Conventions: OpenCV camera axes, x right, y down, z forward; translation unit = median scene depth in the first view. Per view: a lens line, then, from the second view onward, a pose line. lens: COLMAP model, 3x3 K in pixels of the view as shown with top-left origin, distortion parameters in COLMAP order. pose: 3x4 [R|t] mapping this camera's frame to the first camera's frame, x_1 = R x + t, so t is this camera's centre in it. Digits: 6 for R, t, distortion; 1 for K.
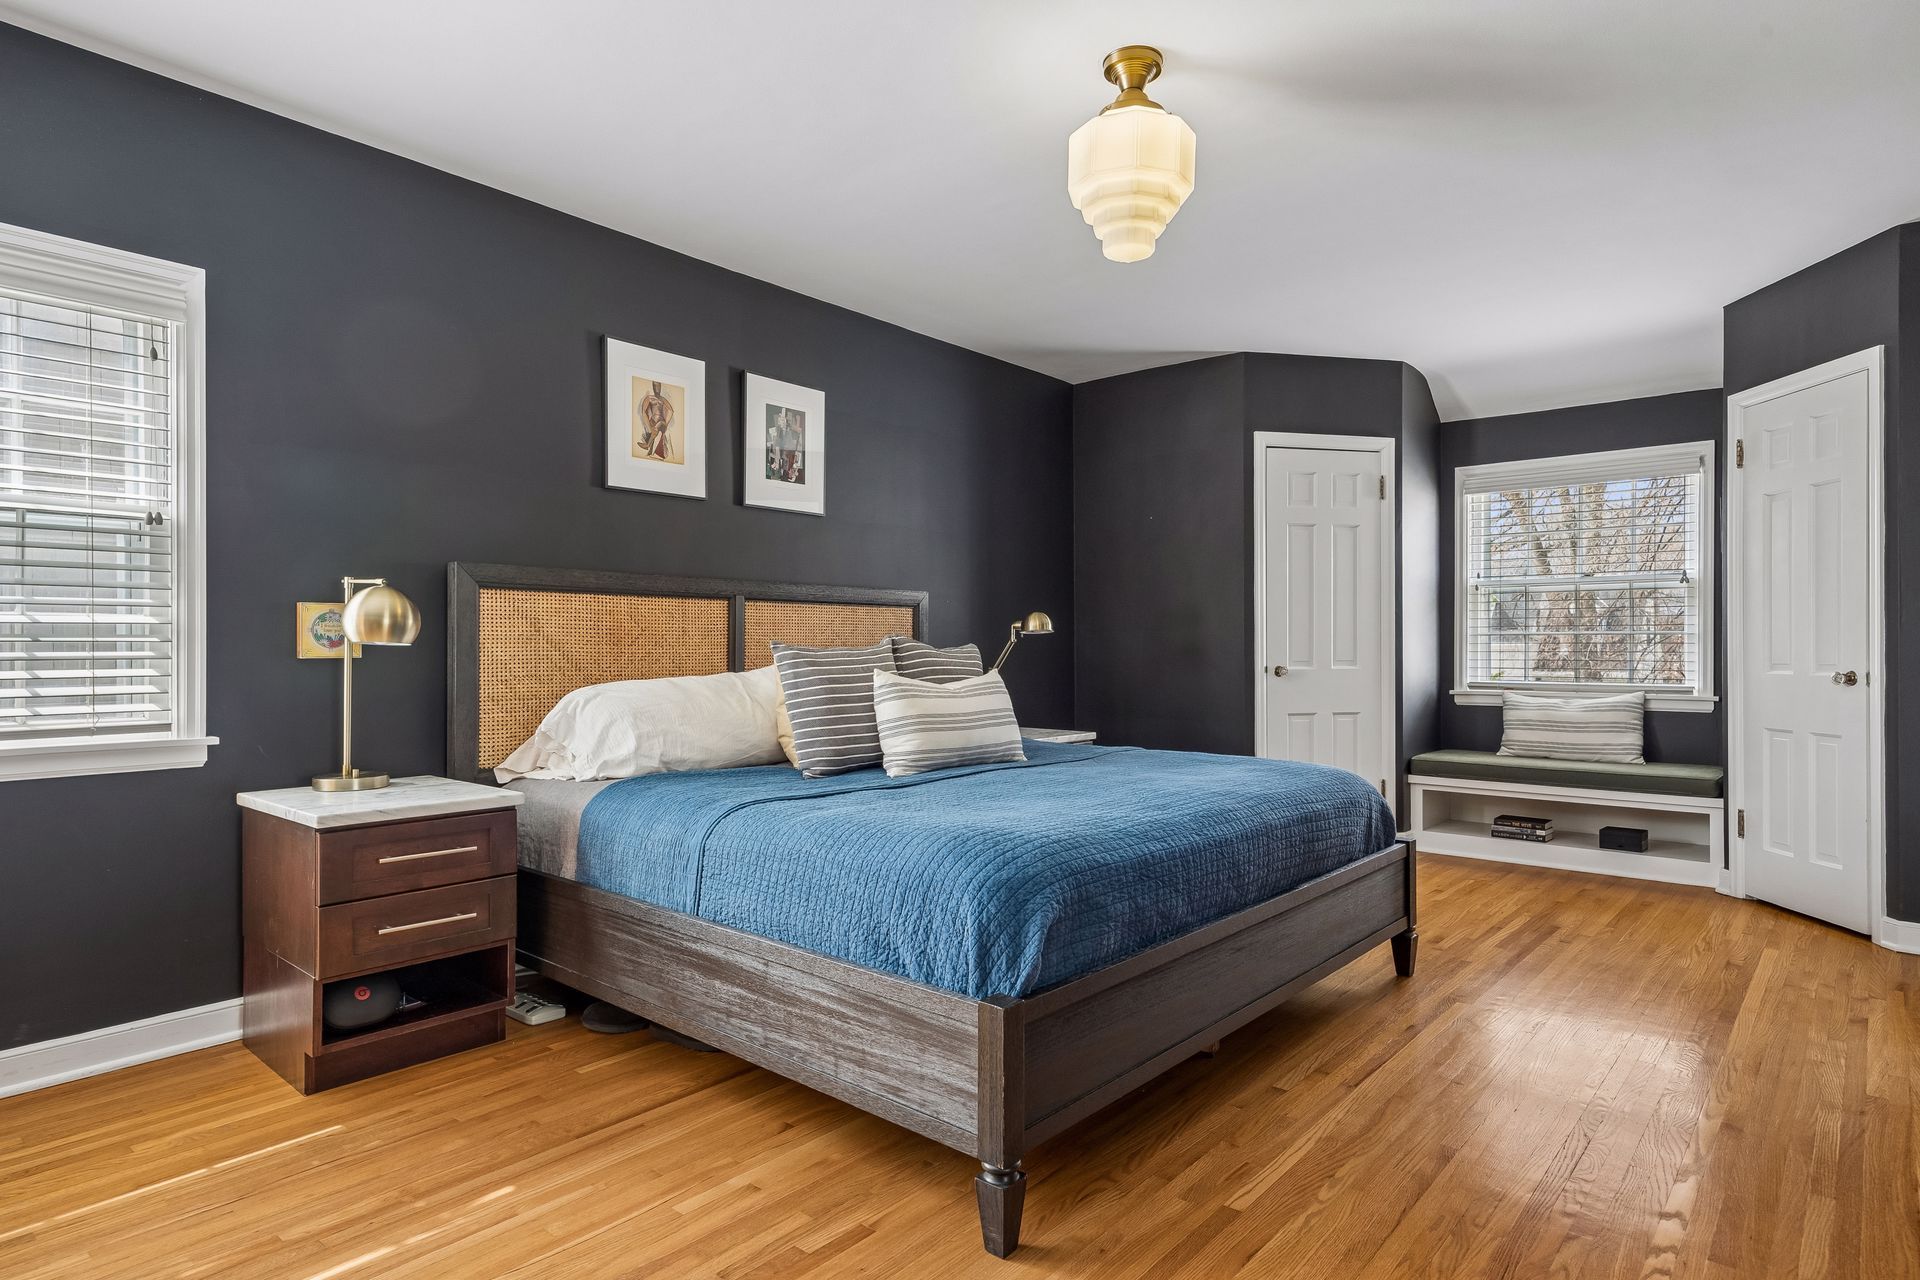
lens RADIAL K [[1048.8, 0, 952.9], [0, 1048.8, 648.6], [0, 0, 1]] dist [0.008073, 0.004020]
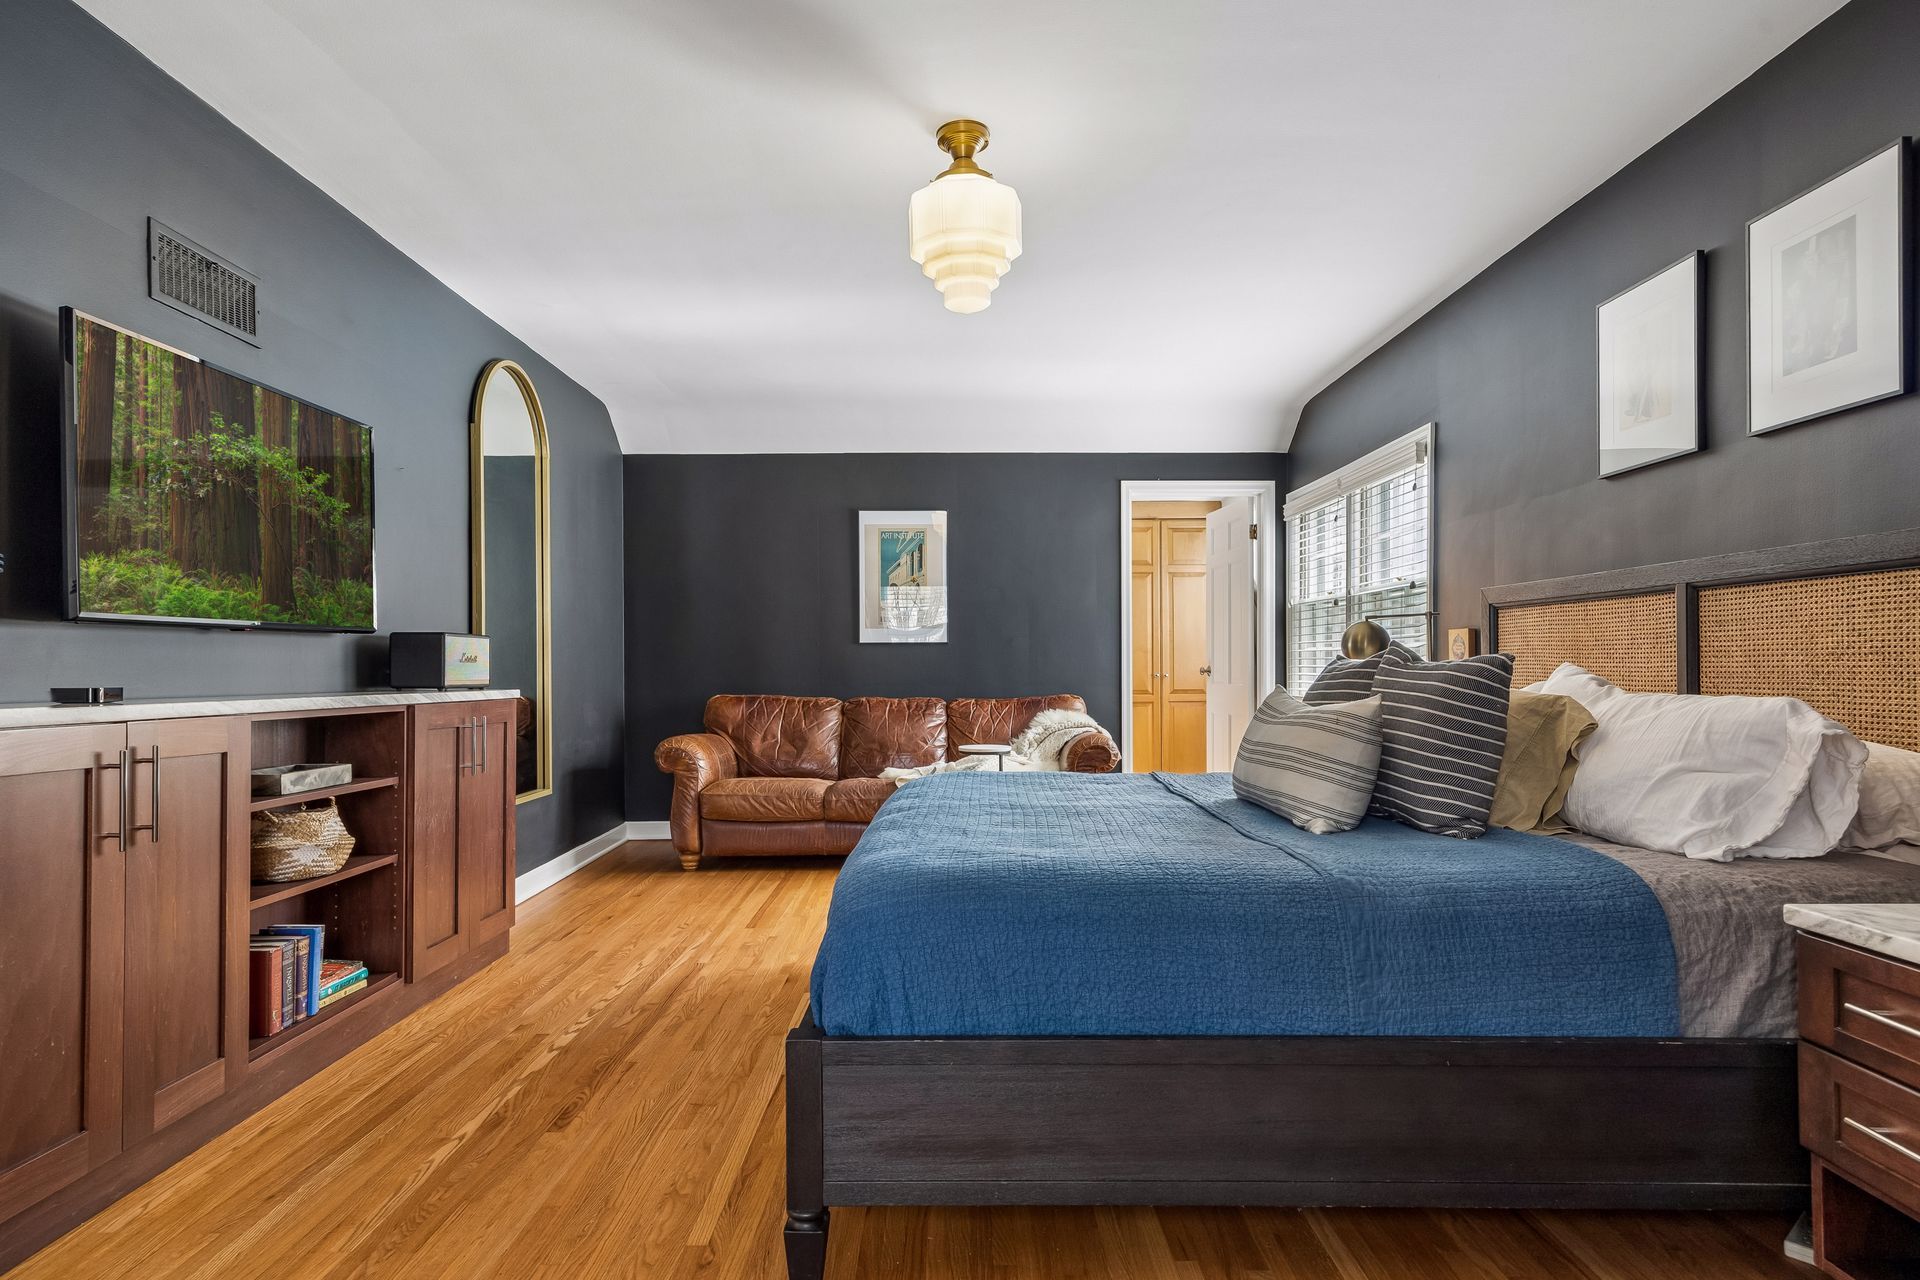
lens RADIAL K [[1048.8, 0, 959.0], [0, 1048.8, 656.3], [0, 0, 1]] dist [0.008073, 0.004020]
pose [[-0.746150, -0.004592, -0.665762, 0.611605], [0.000346, 0.999973, -0.007285, 0.000818], [0.665778, -0.005666, -0.746128, 1.219580]]
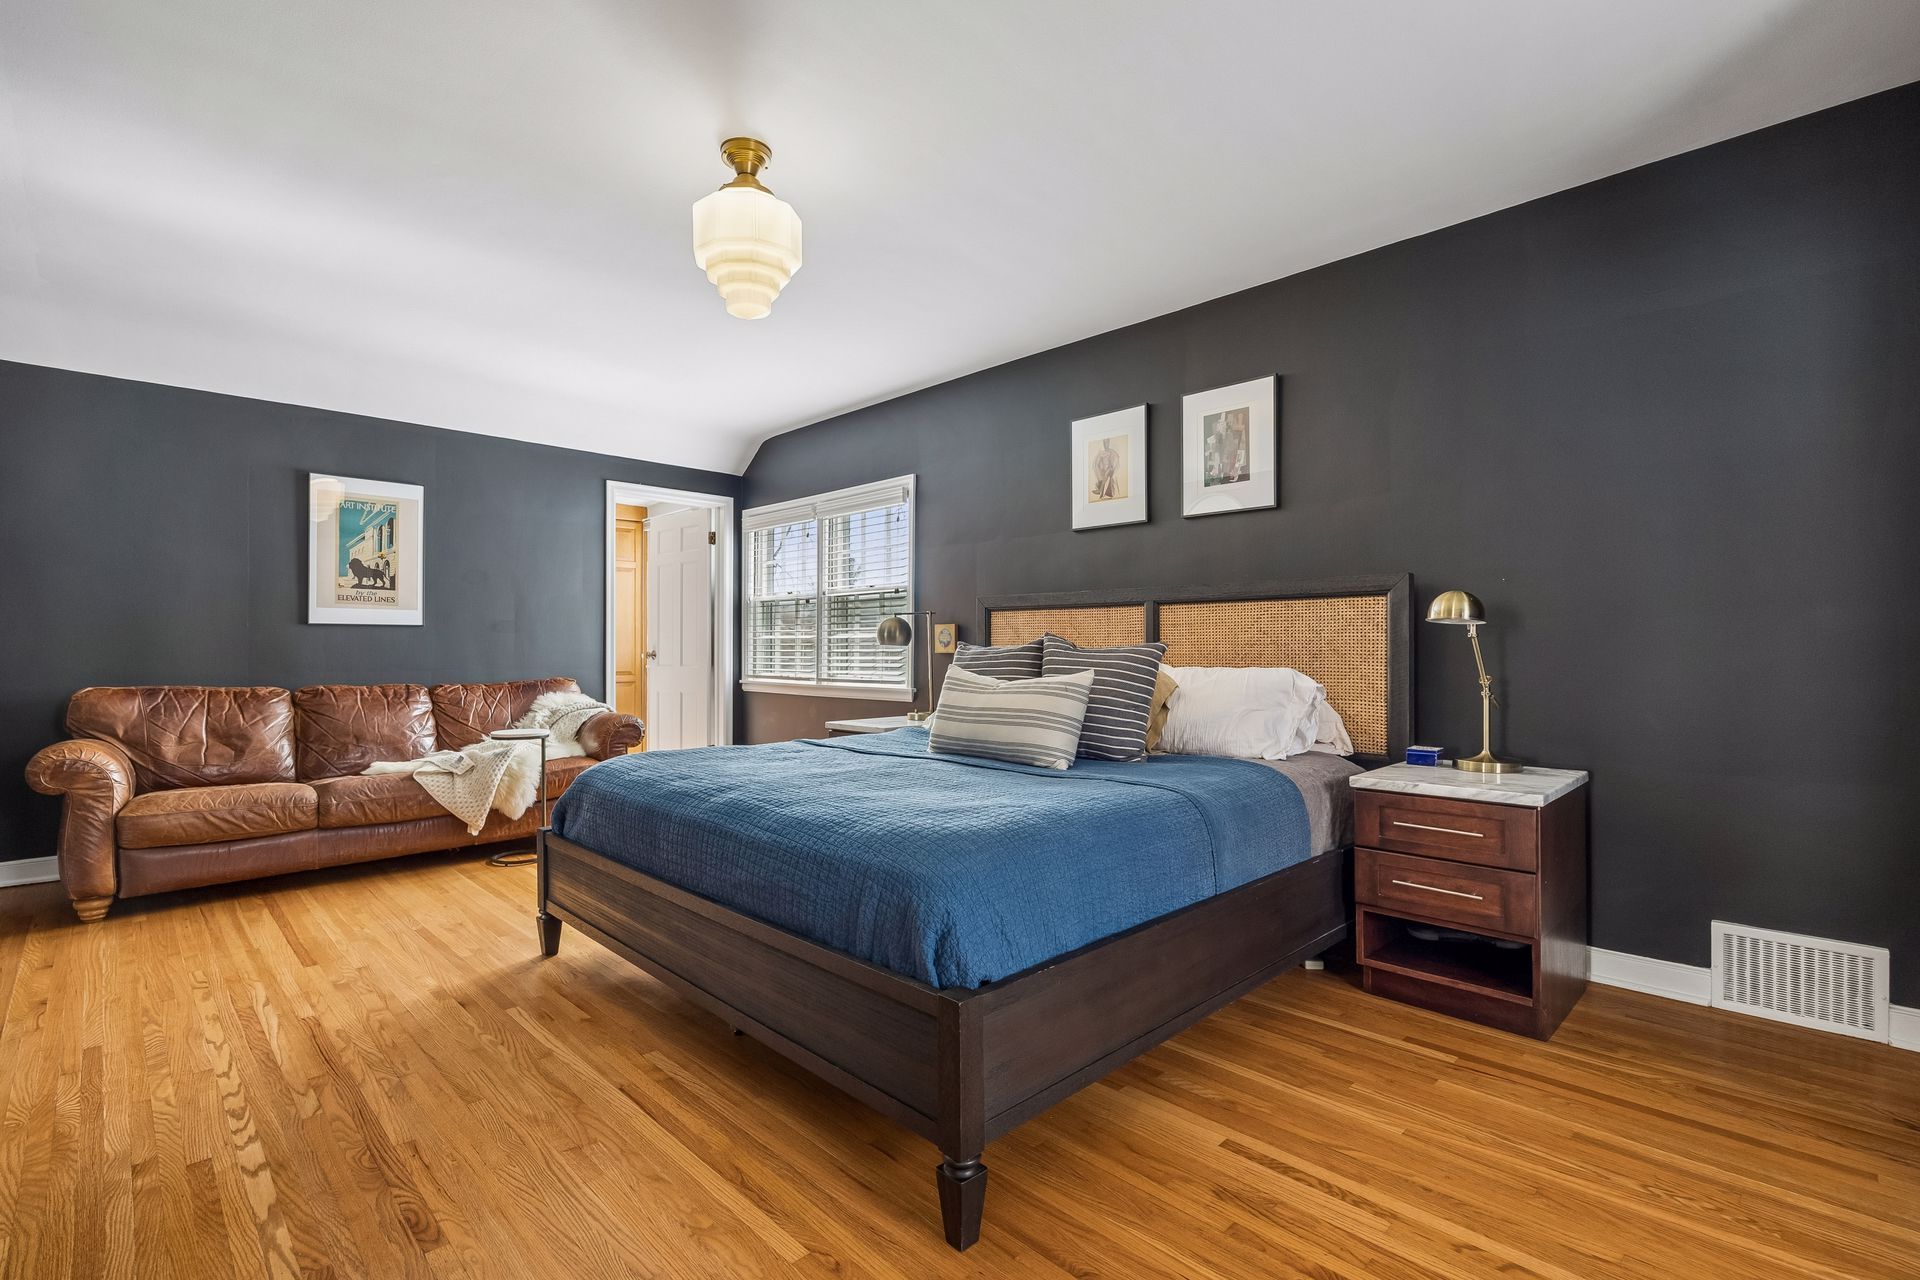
lens RADIAL K [[862.0, 0, 970.1], [0, 862.0, 638.1], [0, 0, 1]] dist [-0.005815, 0.000661]
pose [[-0.060966, -0.014064, -0.998041, 0.750006], [-0.001947, 0.999901, -0.013971, 0.002349], [0.998138, 0.001092, -0.060987, 0.878990]]
